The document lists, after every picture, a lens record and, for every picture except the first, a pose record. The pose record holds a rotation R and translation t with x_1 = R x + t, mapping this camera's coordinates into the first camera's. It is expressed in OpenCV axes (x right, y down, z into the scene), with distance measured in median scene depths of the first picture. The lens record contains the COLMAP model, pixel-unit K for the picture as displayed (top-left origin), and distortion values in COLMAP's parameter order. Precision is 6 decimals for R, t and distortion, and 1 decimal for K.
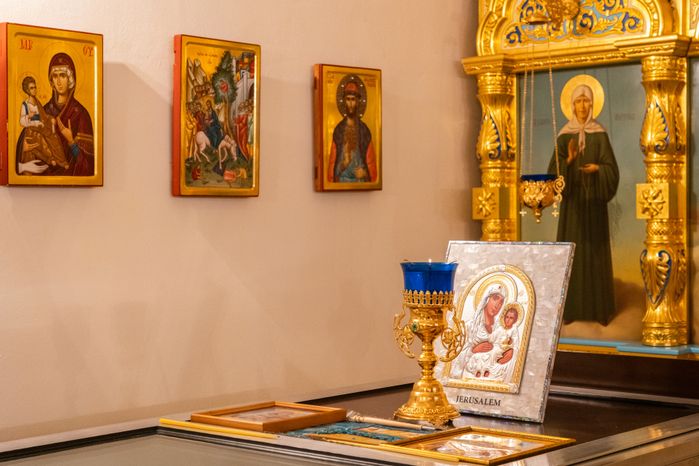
lens RADIAL K [[1234.8, 0, 349.4], [0, 1234.8, 232.9], [0, 0, 1]] dist [0.068754, 0.000000]
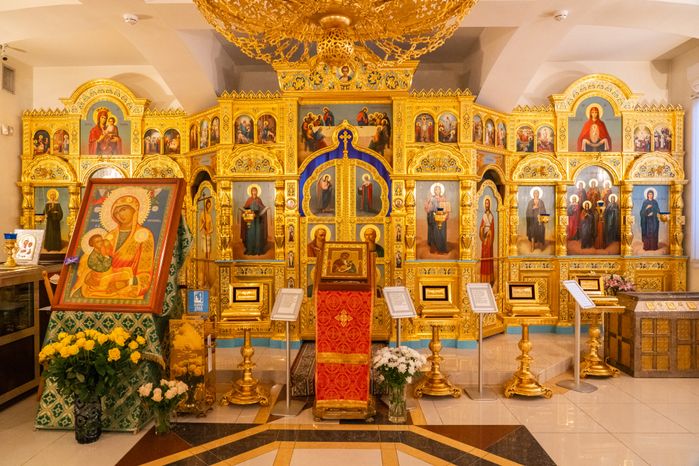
lens RADIAL K [[483.8, 0, 350.6], [0, 483.8, 233.4], [0, 0, 1]] dist [-0.021921, -0.000411]
pose [[0.760722, -0.004695, 0.649061, -0.089589], [0.001576, 0.999984, 0.005386, 0.009680], [-0.649076, -0.003074, 0.760718, -0.835567]]
